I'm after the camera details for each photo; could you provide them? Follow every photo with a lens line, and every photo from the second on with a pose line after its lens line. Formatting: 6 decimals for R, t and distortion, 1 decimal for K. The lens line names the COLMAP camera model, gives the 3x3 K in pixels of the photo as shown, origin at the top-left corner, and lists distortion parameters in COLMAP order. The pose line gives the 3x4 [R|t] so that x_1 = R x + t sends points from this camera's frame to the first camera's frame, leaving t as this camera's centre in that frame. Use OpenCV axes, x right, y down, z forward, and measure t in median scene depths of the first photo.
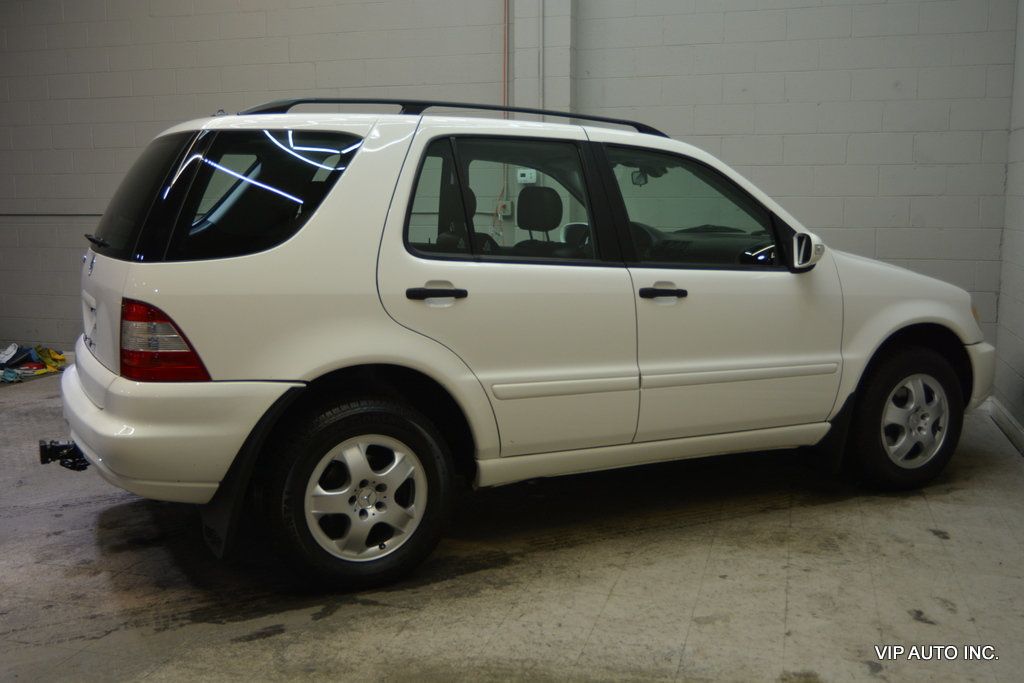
lens RADIAL K [[1021.3, 0, 491.0], [0, 1021.3, 343.9], [0, 0, 1]] dist [-0.018069, 0.000000]
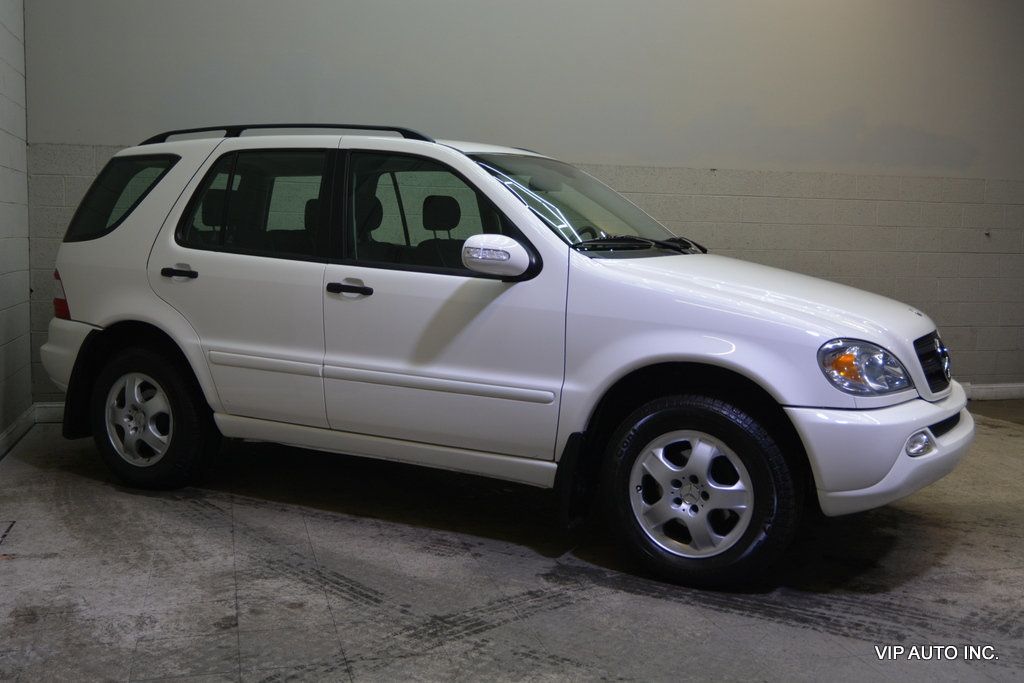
lens RADIAL K [[1021.3, 0, 511.4], [0, 1021.3, 349.0], [0, 0, 1]] dist [-0.018069, 0.000000]
pose [[0.582359, 0.093355, -0.807554, 1.196560], [-0.134907, 0.990708, 0.017241, -0.031897], [0.801660, 0.098905, 0.589542, 0.564454]]
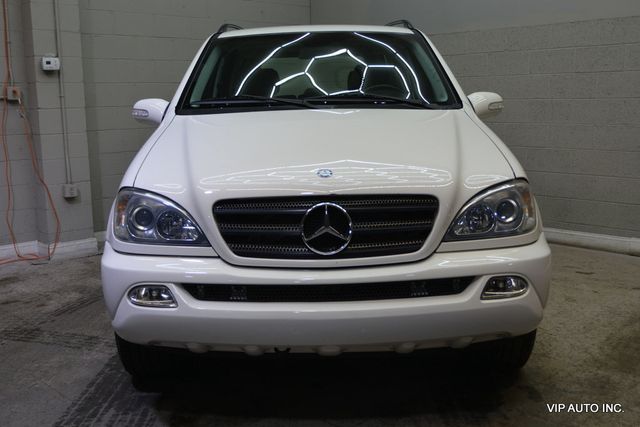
lens RADIAL K [[707.0, 0, 319.5], [0, 707.0, 214.1], [0, 0, 1]] dist [-0.007289, 0.000000]
pose [[0.484697, -0.151301, 0.861497, -0.954853], [0.144042, 0.985286, 0.092001, -0.053117], [-0.862740, 0.079499, 0.499359, 0.668135]]
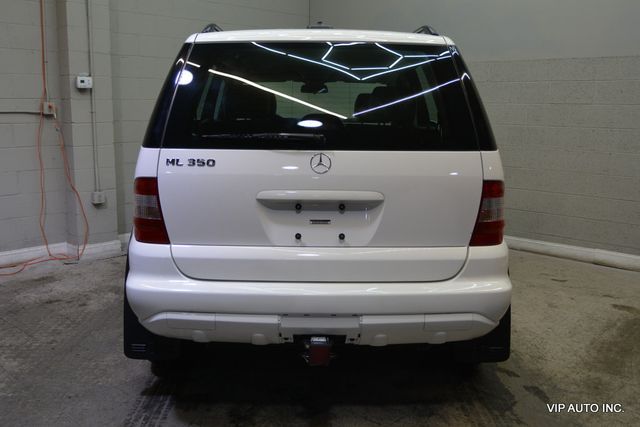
lens RADIAL K [[638.3, 0, 318.1], [0, 638.3, 213.1], [0, 0, 1]] dist [-0.018069, 0.000000]
pose [[0.441745, -0.146983, 0.885018, -1.008440], [0.119446, 0.987341, 0.104357, -0.098125], [-0.889154, 0.059612, 0.453709, 0.738900]]
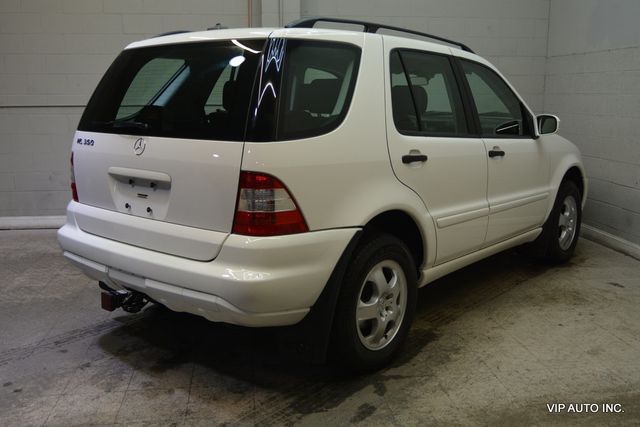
lens RADIAL K [[638.3, 0, 306.9], [0, 638.3, 214.1], [0, 0, 1]] dist [-0.018069, 0.000000]
pose [[0.918885, -0.070015, 0.388264, -0.529209], [0.053921, 0.997179, 0.052208, -0.025504], [-0.390824, -0.027037, 0.920068, 0.217991]]
